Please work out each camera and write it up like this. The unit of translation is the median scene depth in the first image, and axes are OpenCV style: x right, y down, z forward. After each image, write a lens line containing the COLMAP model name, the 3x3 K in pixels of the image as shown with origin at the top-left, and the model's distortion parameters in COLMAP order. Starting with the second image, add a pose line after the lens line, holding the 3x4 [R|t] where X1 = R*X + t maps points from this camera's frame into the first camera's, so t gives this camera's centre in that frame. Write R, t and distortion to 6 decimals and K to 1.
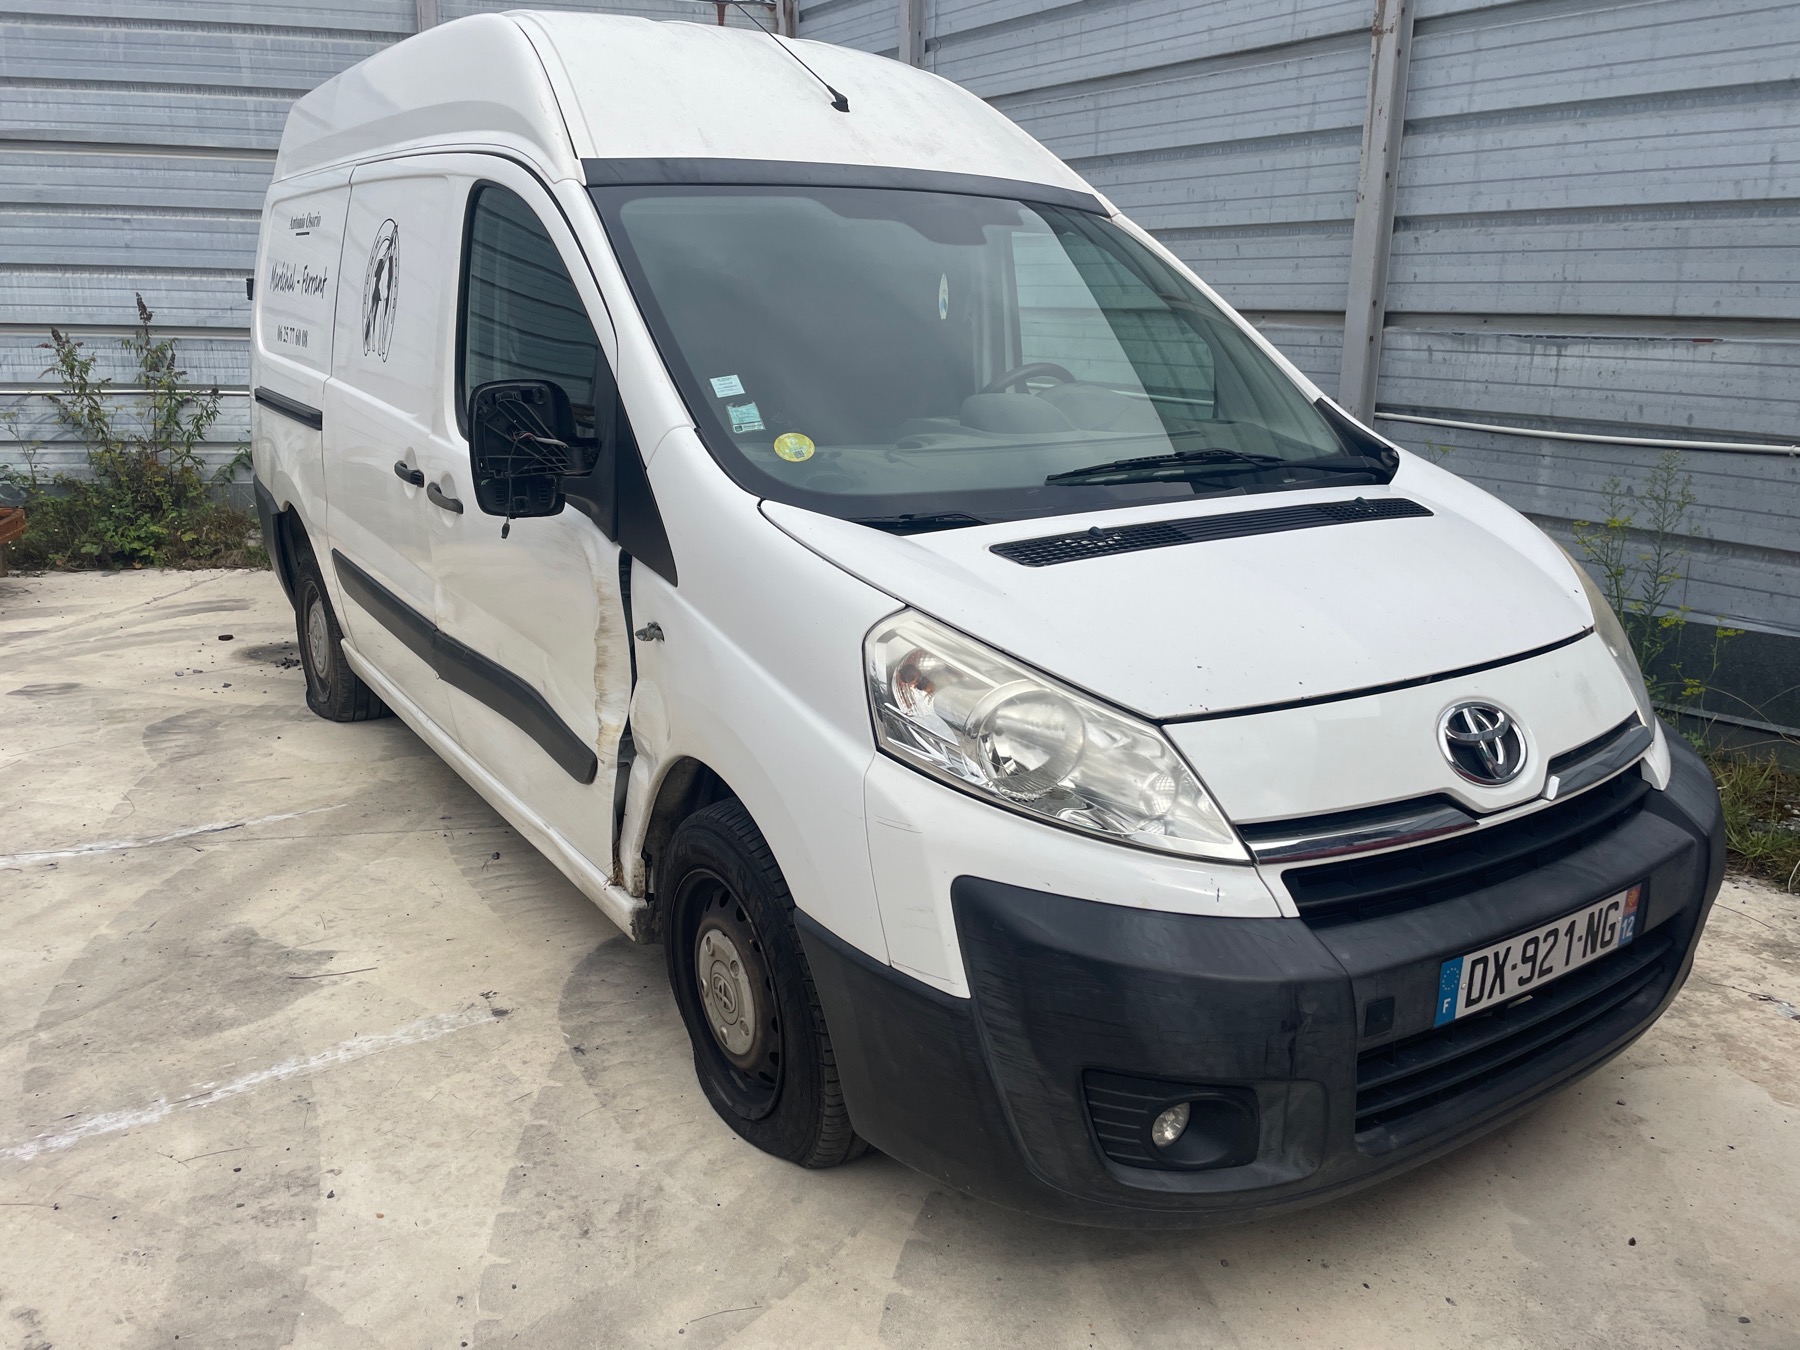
lens RADIAL K [[1338.3, 0, 900.0], [0, 1338.3, 675.0], [0, 0, 1]] dist [0.095918, -0.115550]
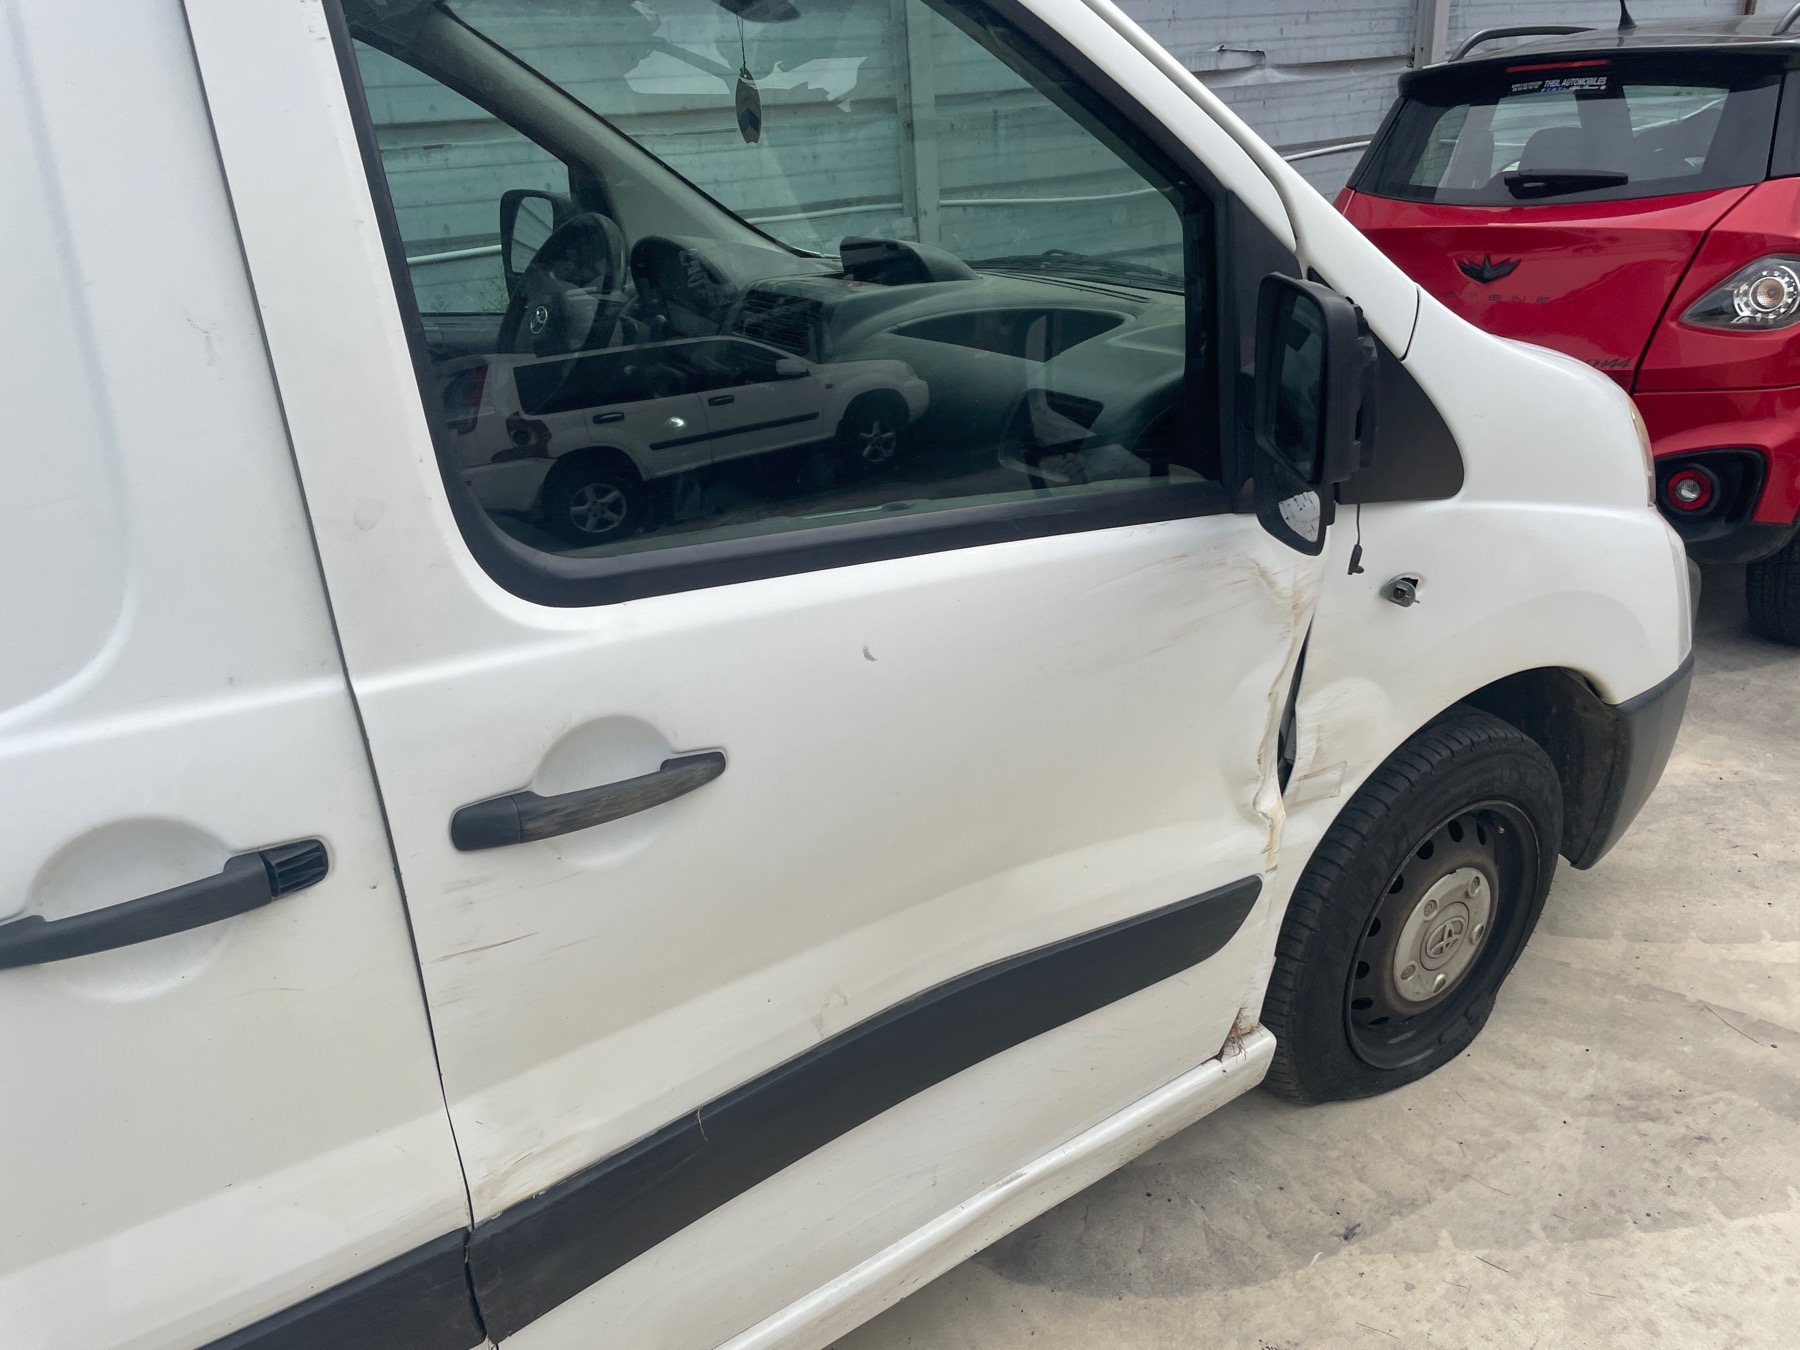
lens RADIAL K [[1338.3, 0, 900.0], [0, 1338.3, 675.0], [0, 0, 1]] dist [0.095918, -0.115550]
pose [[-0.006948, -0.416237, 0.909230, -0.767528], [0.315583, 0.861872, 0.396968, -0.323629], [-0.948873, 0.289695, 0.125369, 1.075360]]
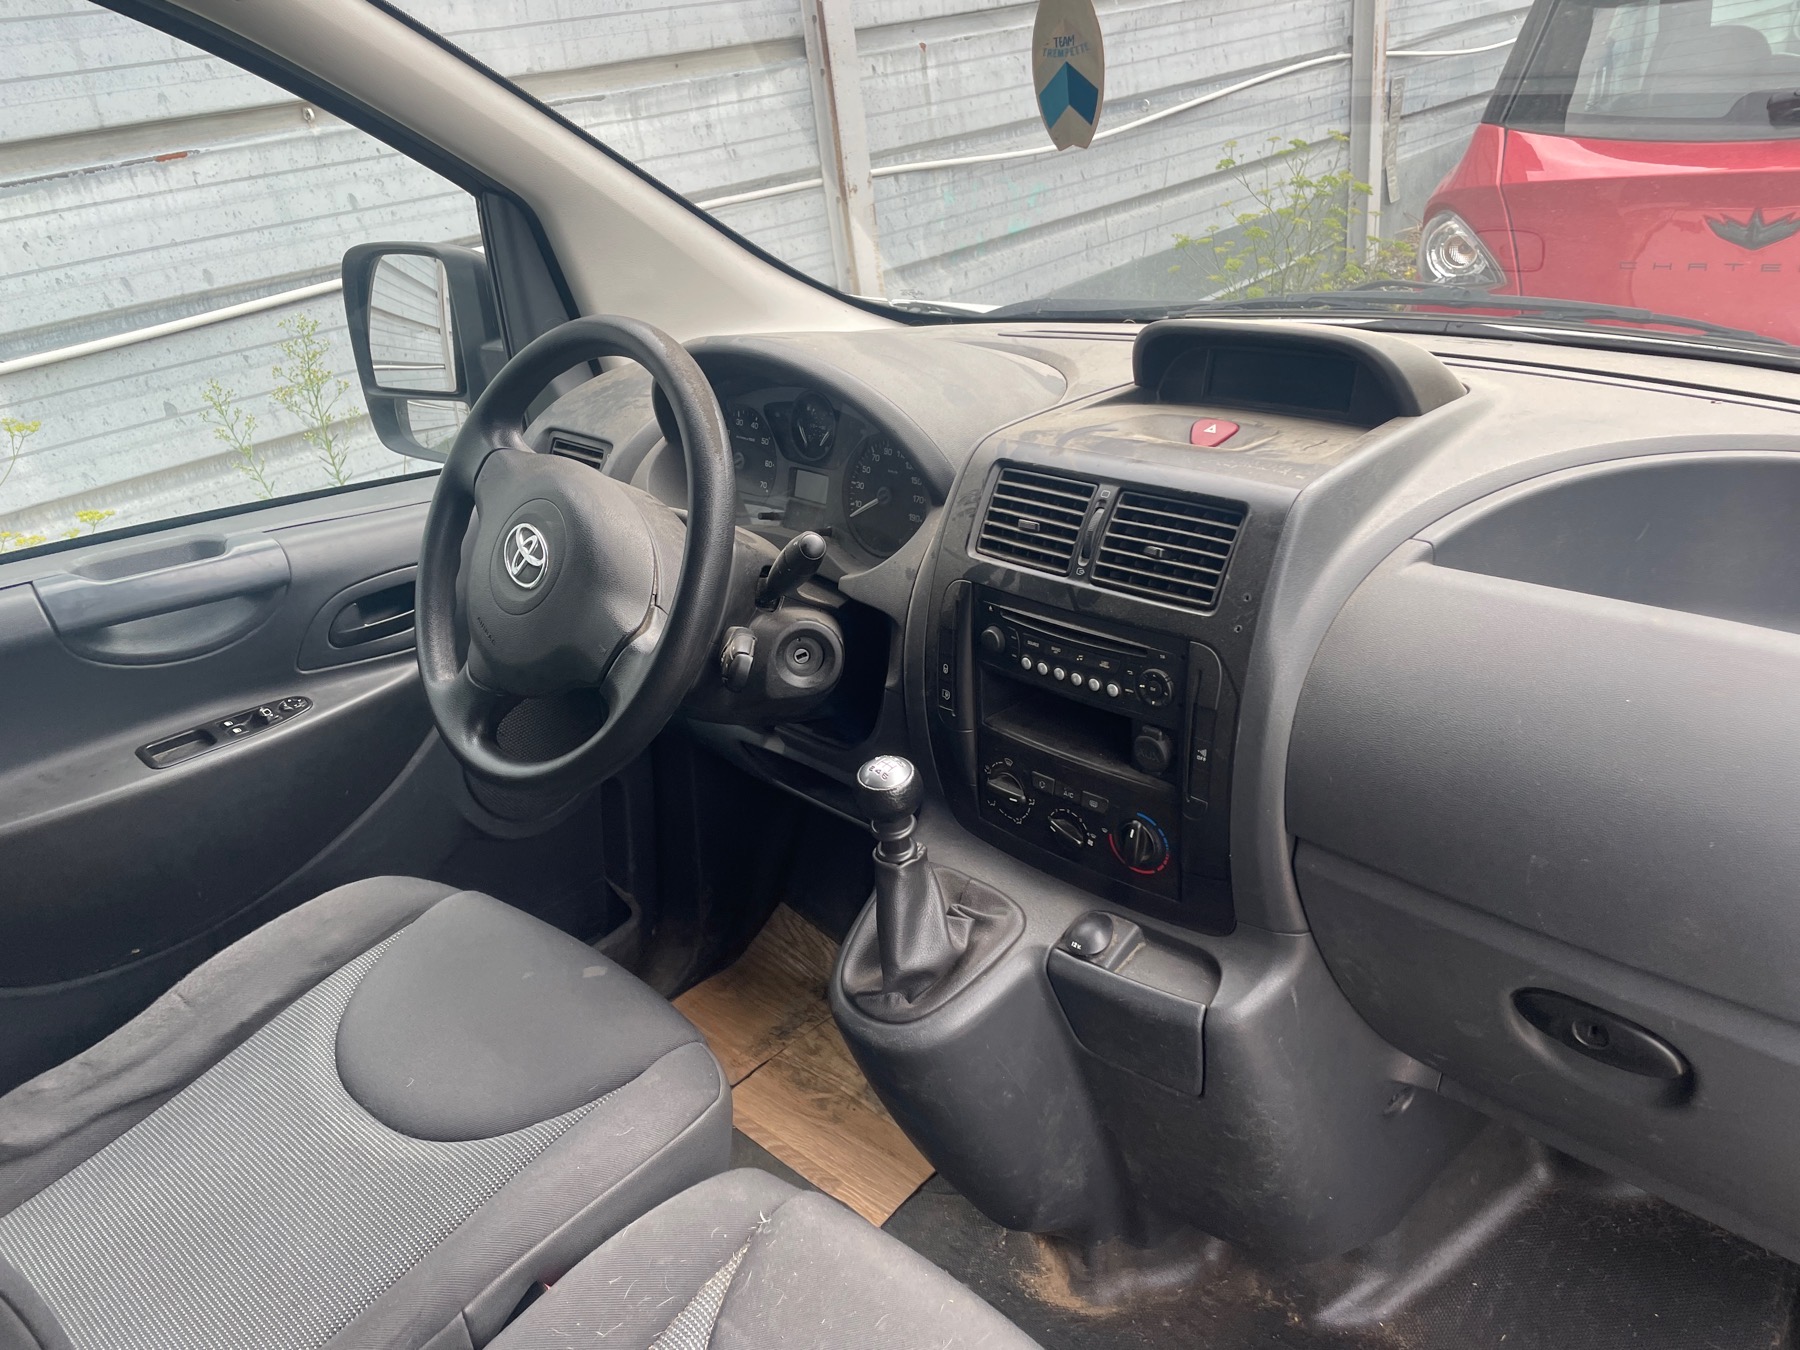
lens RADIAL K [[1338.3, 0, 900.0], [0, 1338.3, 675.0], [0, 0, 1]] dist [0.095918, -0.115550]
pose [[-0.181290, -0.438237, 0.880388, -0.266300], [0.361695, 0.802763, 0.474077, -0.371265], [-0.914500, 0.404377, 0.012975, 1.247239]]
